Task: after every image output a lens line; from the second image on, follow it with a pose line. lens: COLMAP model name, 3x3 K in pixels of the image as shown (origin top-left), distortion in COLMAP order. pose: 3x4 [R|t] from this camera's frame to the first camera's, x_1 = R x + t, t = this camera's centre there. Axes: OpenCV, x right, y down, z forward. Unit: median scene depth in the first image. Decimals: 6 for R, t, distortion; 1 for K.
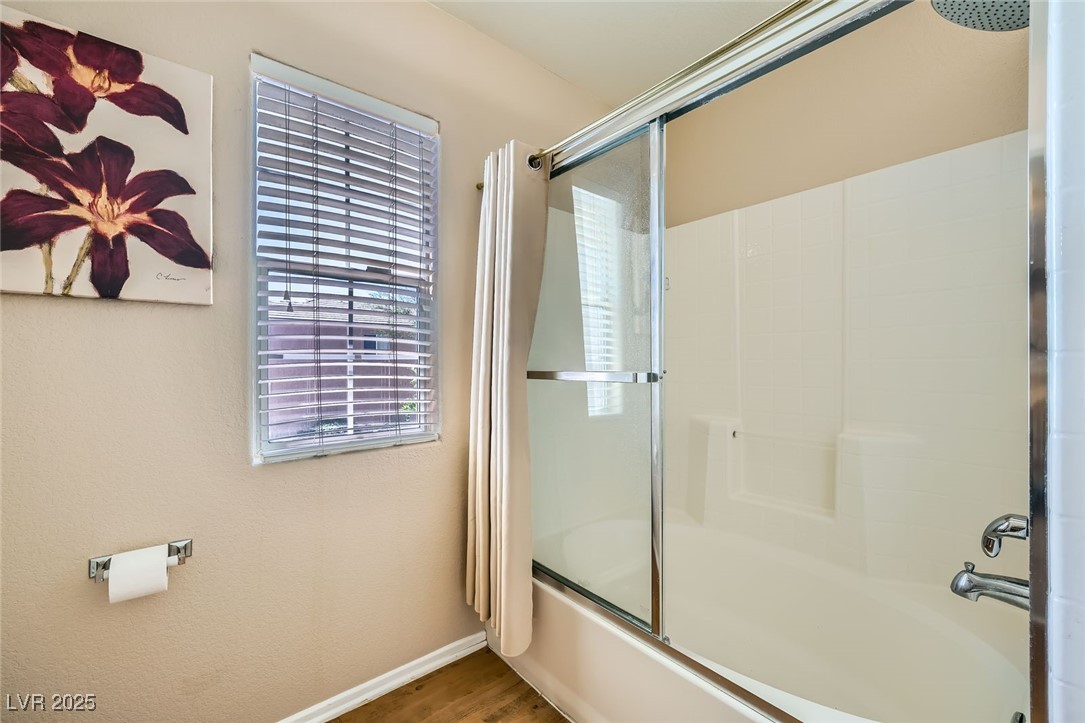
lens RADIAL K [[425.9, 0, 545.0], [0, 425.9, 361.9], [0, 0, 1]] dist [-0.003118, 0.002433]
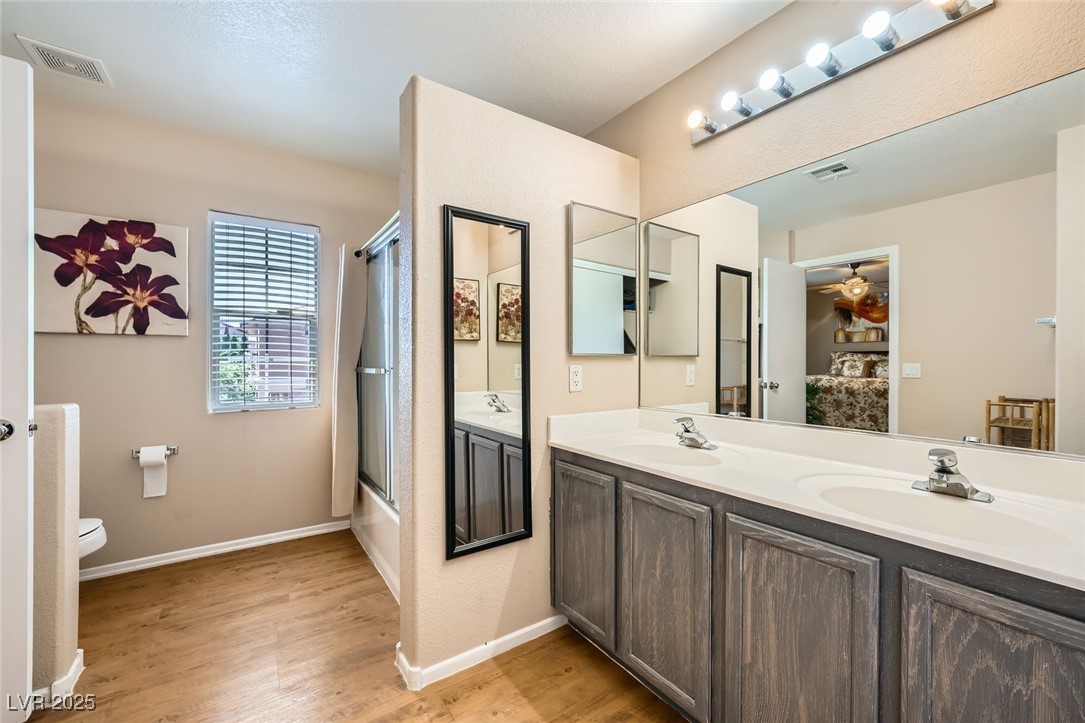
lens RADIAL K [[425.9, 0, 541.3], [0, 425.9, 361.9], [0, 0, 1]] dist [-0.003118, 0.002433]
pose [[0.996920, 0.000938, -0.078422, 1.288856], [-0.001068, 0.999998, -0.001613, -0.002071], [0.078421, 0.001692, 0.996919, -1.100073]]
